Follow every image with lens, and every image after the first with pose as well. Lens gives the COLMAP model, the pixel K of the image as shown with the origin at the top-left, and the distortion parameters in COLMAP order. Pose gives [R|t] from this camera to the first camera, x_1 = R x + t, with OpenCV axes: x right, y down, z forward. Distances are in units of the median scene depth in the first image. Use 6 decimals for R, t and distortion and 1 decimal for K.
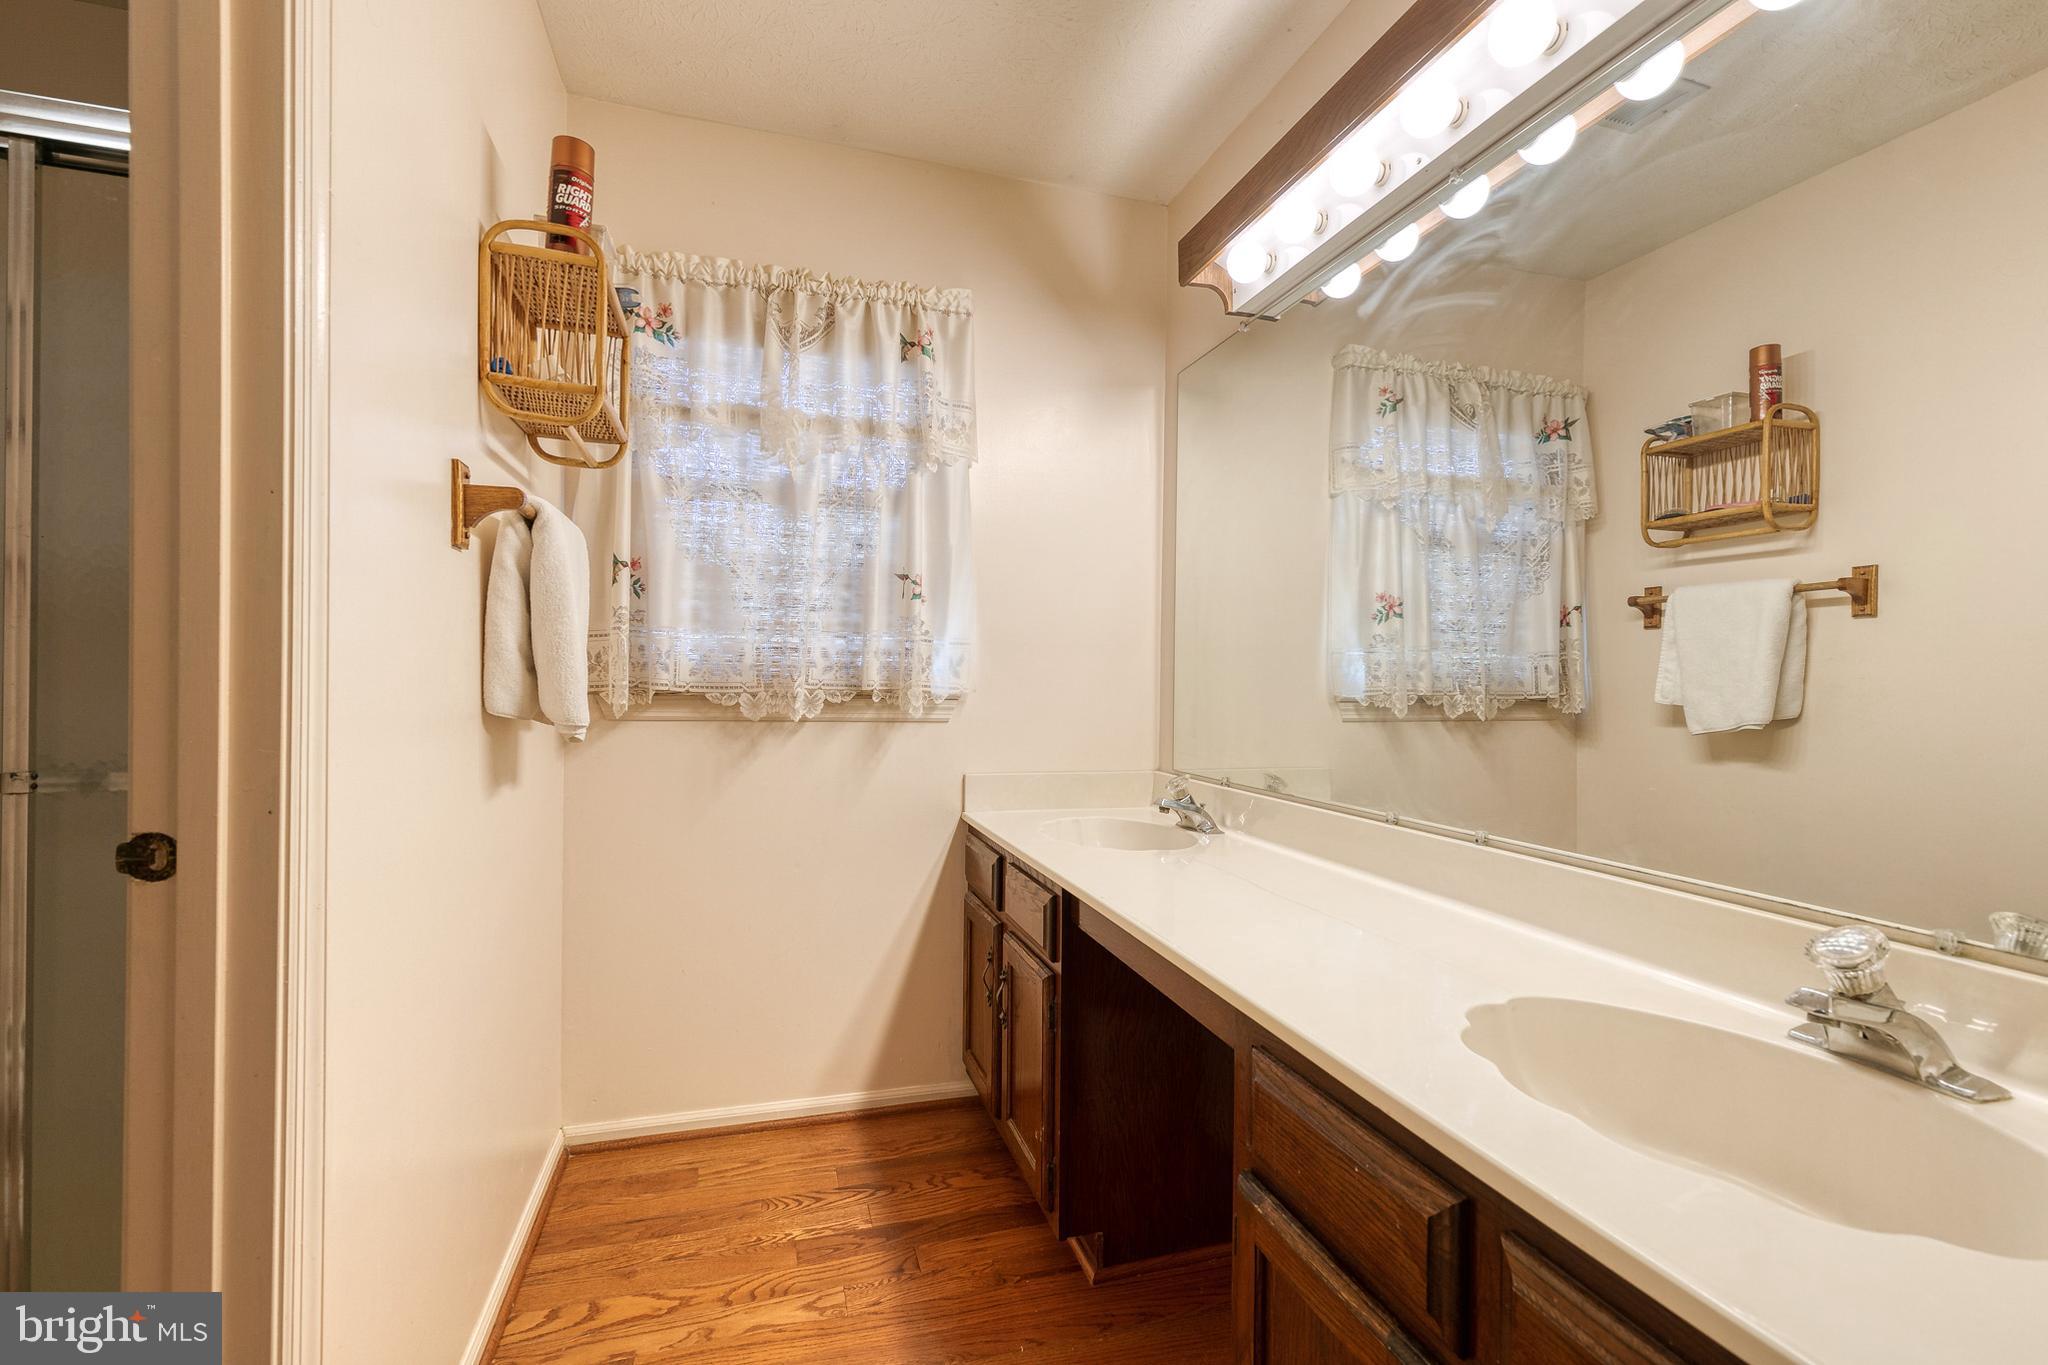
lens RADIAL K [[928.5, 0, 1031.4], [0, 928.5, 678.9], [0, 0, 1]] dist [0.009893, -0.001849]
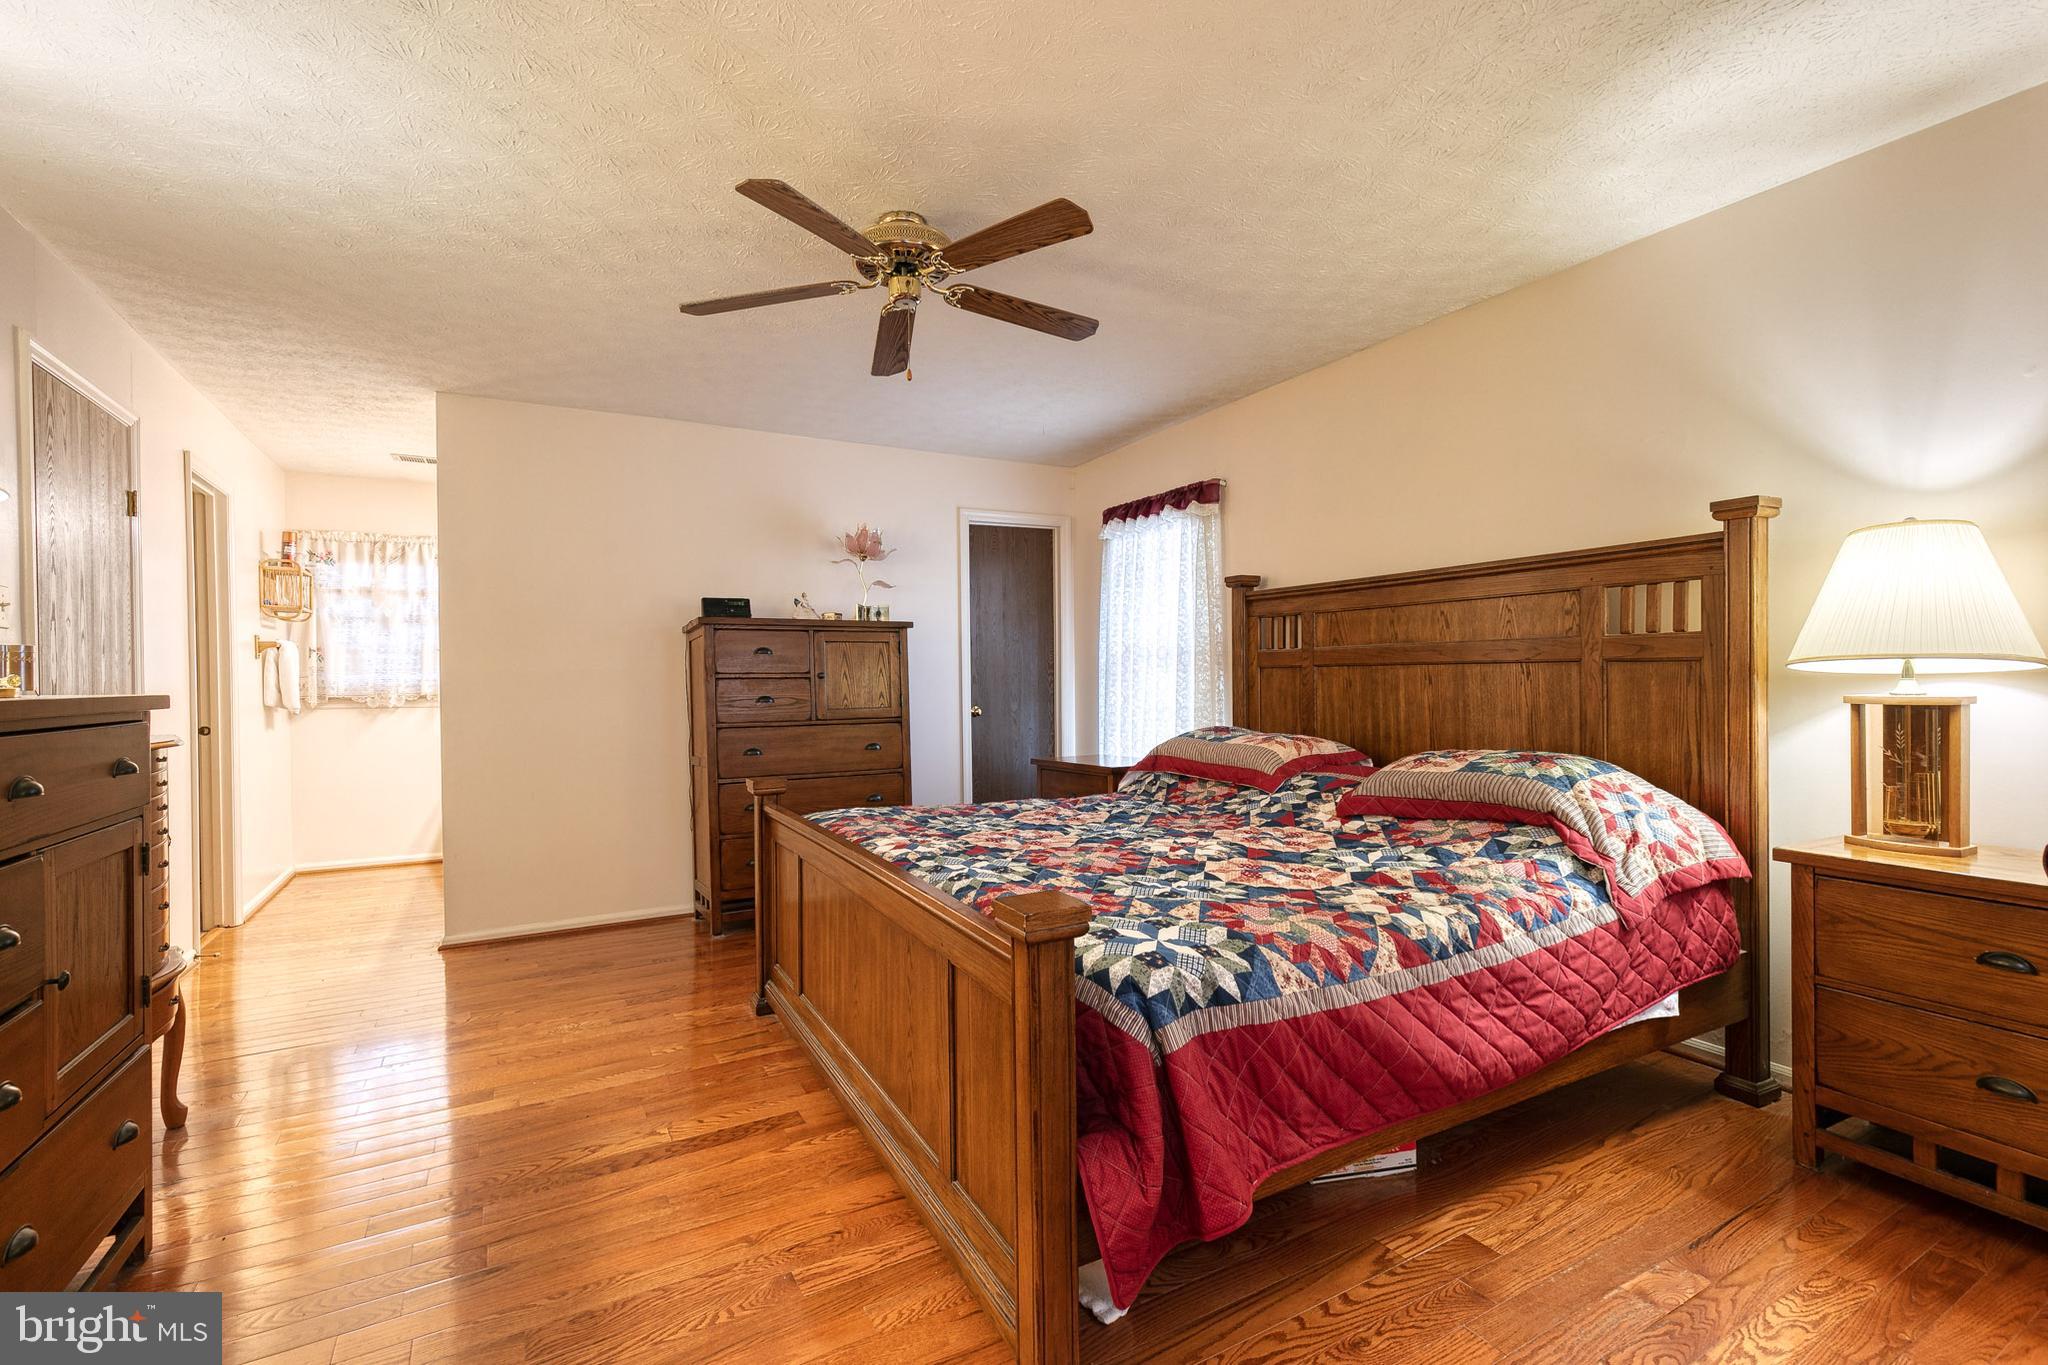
lens RADIAL K [[928.5, 0, 1028.3], [0, 928.5, 674.7], [0, 0, 1]] dist [0.009893, -0.001849]
pose [[0.976664, -0.024912, 0.213324, 0.678017], [0.024126, 0.999689, 0.006289, -0.014021], [-0.213415, -0.000996, 0.976961, -1.404258]]
